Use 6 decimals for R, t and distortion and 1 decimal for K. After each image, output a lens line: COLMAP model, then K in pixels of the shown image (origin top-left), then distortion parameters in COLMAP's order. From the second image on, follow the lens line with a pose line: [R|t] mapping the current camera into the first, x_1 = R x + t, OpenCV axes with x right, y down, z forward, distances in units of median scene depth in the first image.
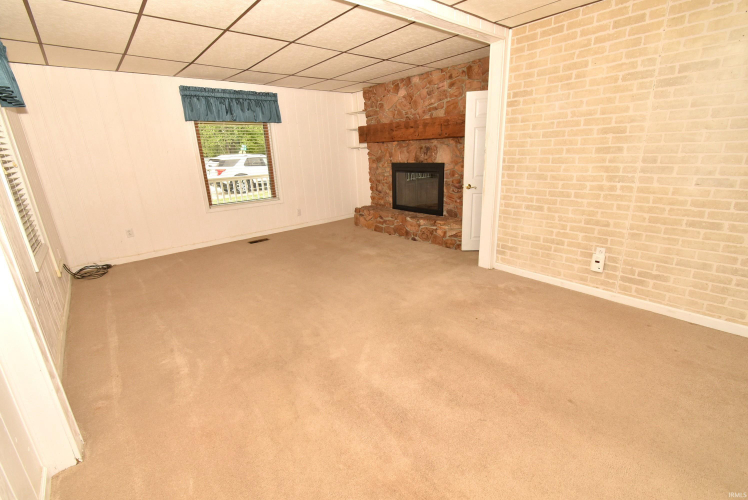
lens RADIAL K [[335.6, 0, 374.1], [0, 335.6, 248.8], [0, 0, 1]] dist [0.006824, -0.003743]
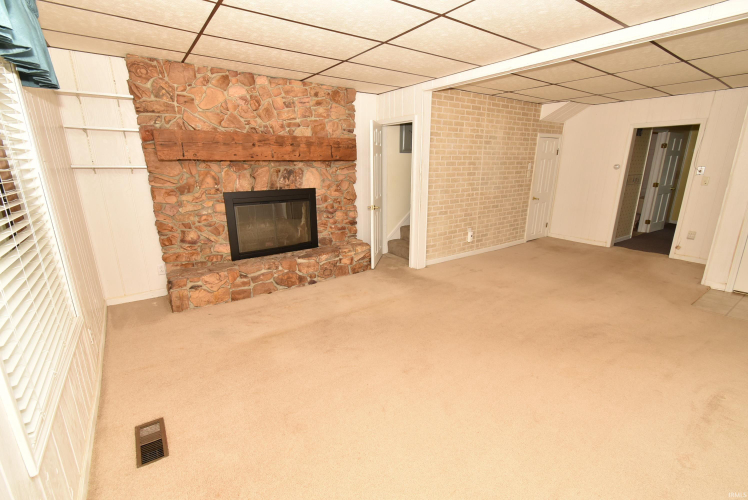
lens RADIAL K [[335.6, 0, 372.3], [0, 335.6, 251.0], [0, 0, 1]] dist [0.006824, -0.003743]
pose [[0.075755, -0.216793, 0.973274, -0.665419], [0.282776, 0.940677, 0.187522, -0.218113], [-0.956190, 0.261013, 0.132565, 0.764305]]
